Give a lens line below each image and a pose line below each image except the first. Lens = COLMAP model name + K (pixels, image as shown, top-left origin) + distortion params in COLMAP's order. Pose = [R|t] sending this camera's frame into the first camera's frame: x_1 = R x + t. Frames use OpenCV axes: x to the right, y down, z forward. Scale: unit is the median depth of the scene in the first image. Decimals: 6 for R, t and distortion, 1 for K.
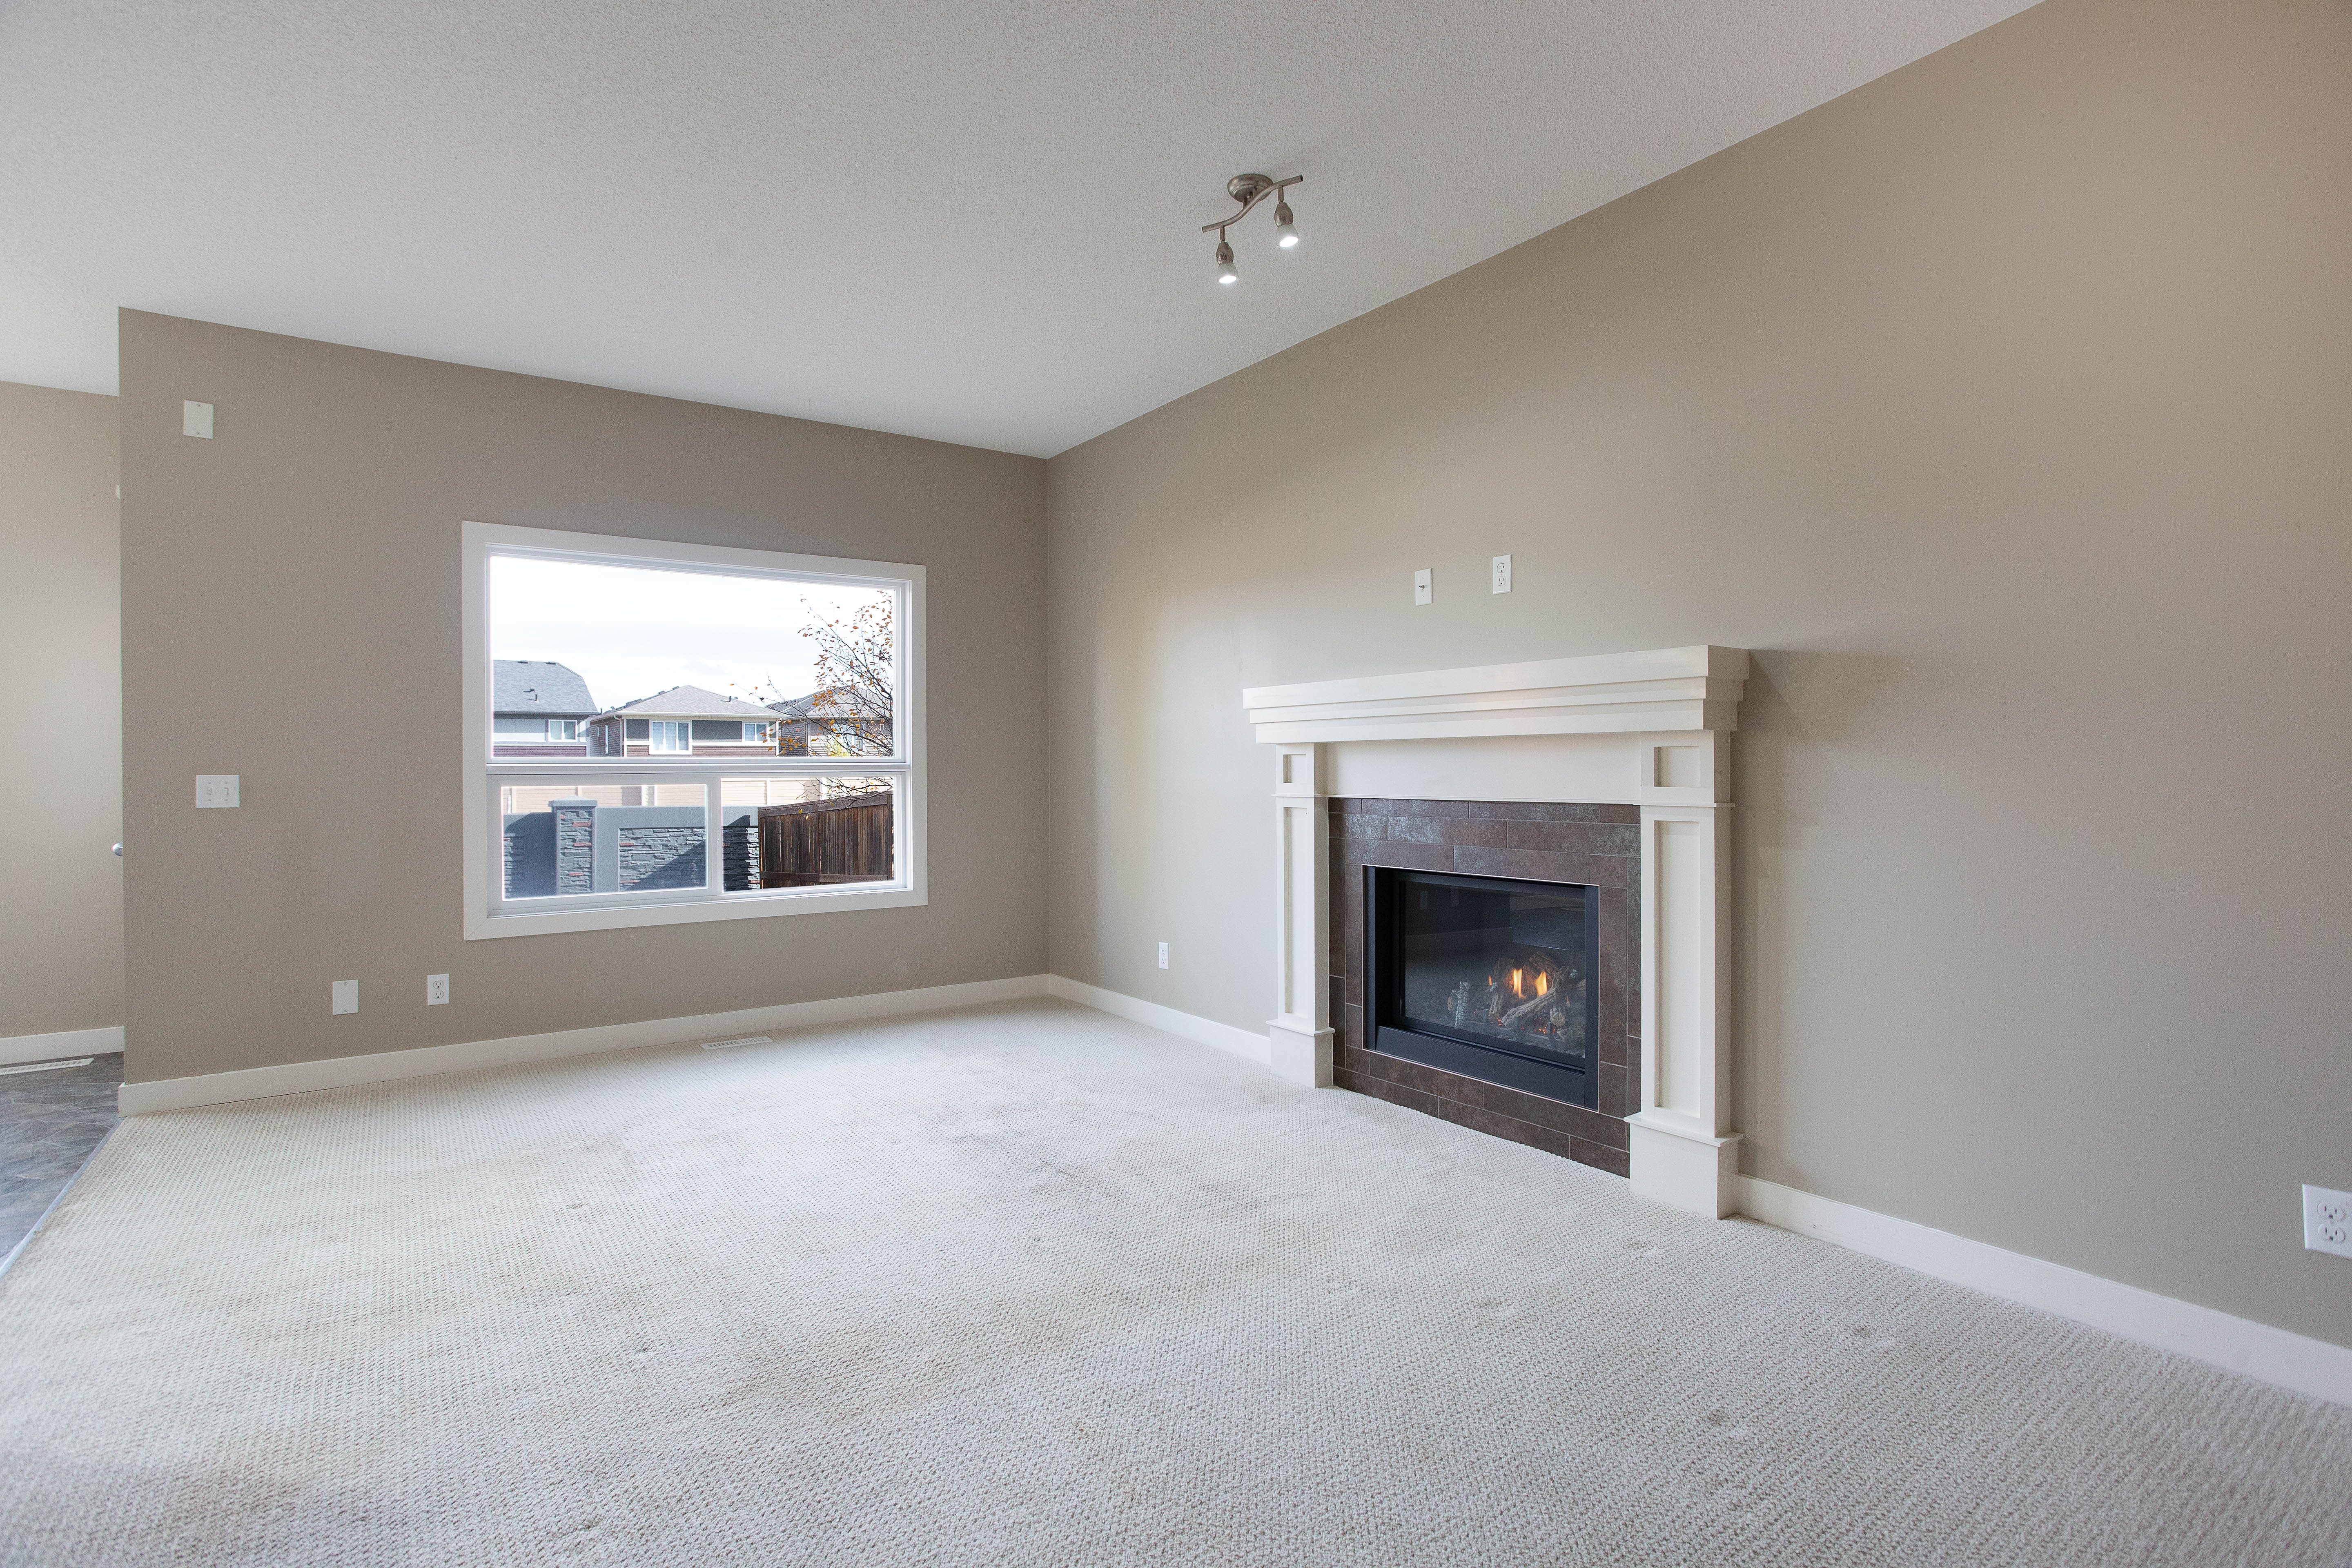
lens RADIAL K [[1141.5, 0, 1172.7], [0, 1141.5, 772.8], [0, 0, 1]] dist [-0.040821, 0.022576]
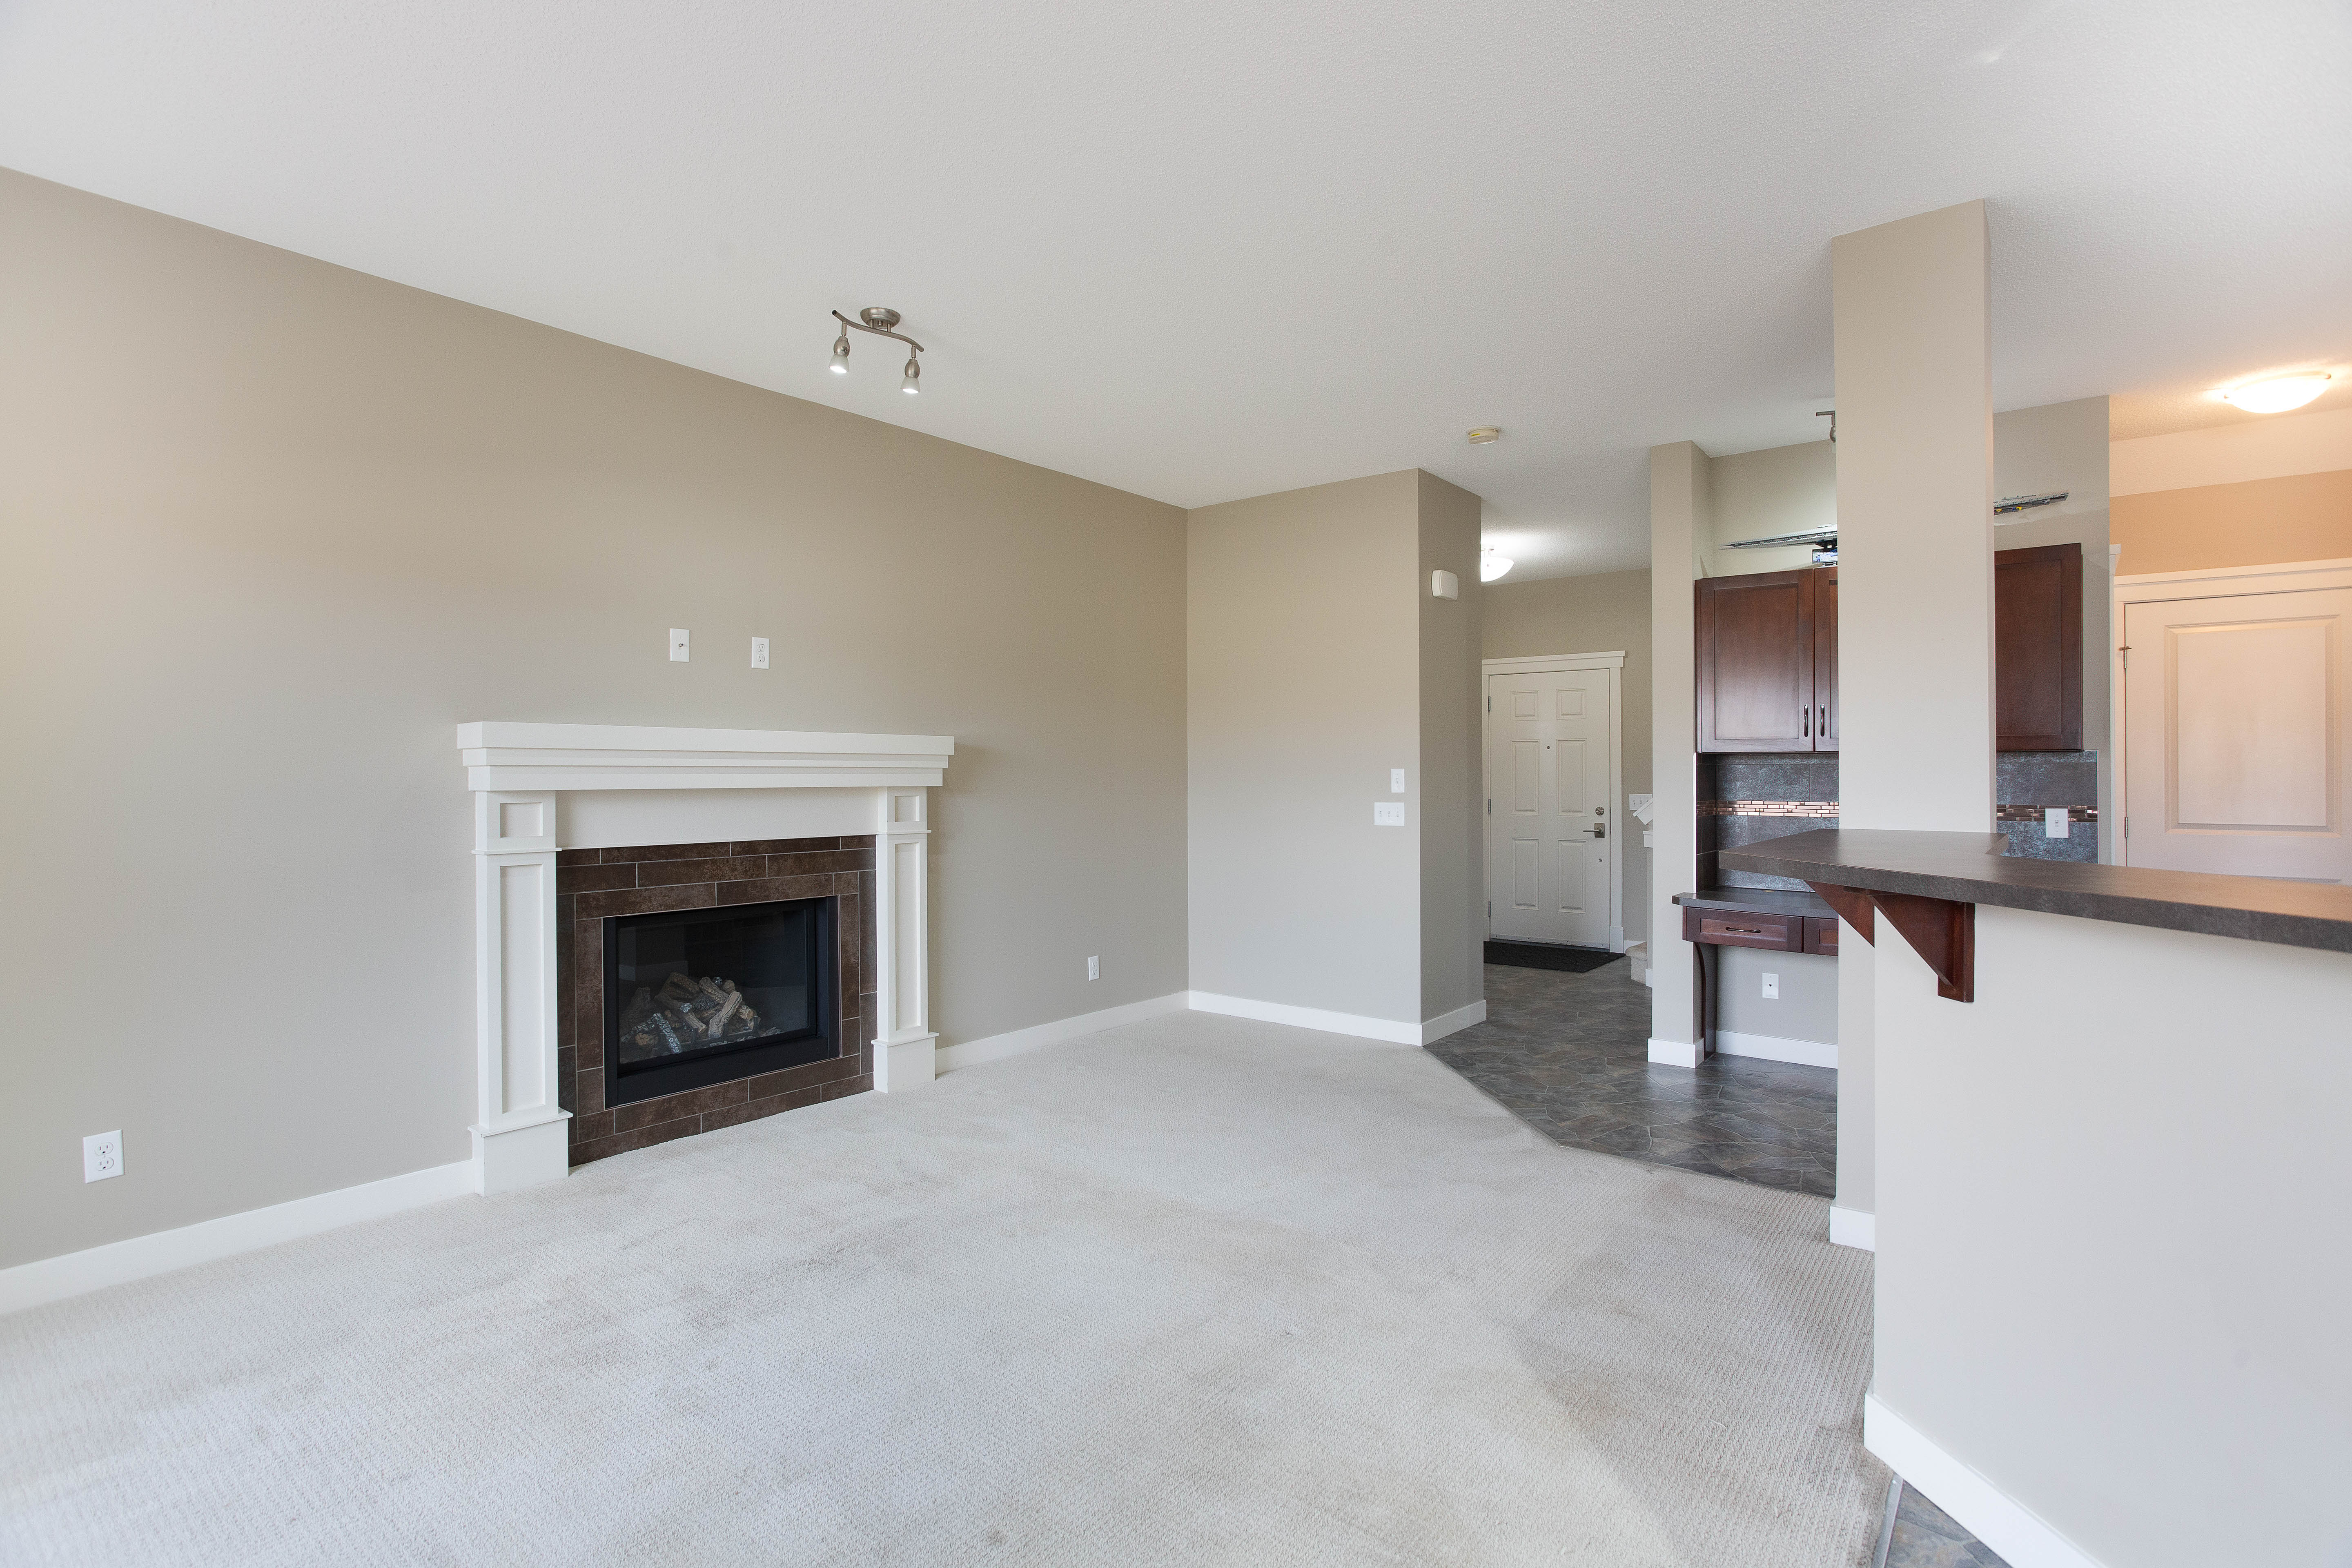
lens RADIAL K [[1141.5, 0, 1172.7], [0, 1141.5, 772.8], [0, 0, 1]] dist [-0.040821, 0.022576]
pose [[-0.277194, 0.004179, 0.960805, -1.003410], [0.006506, 0.999976, -0.002472, -0.040560], [-0.960792, 0.005566, -0.277215, 0.919727]]
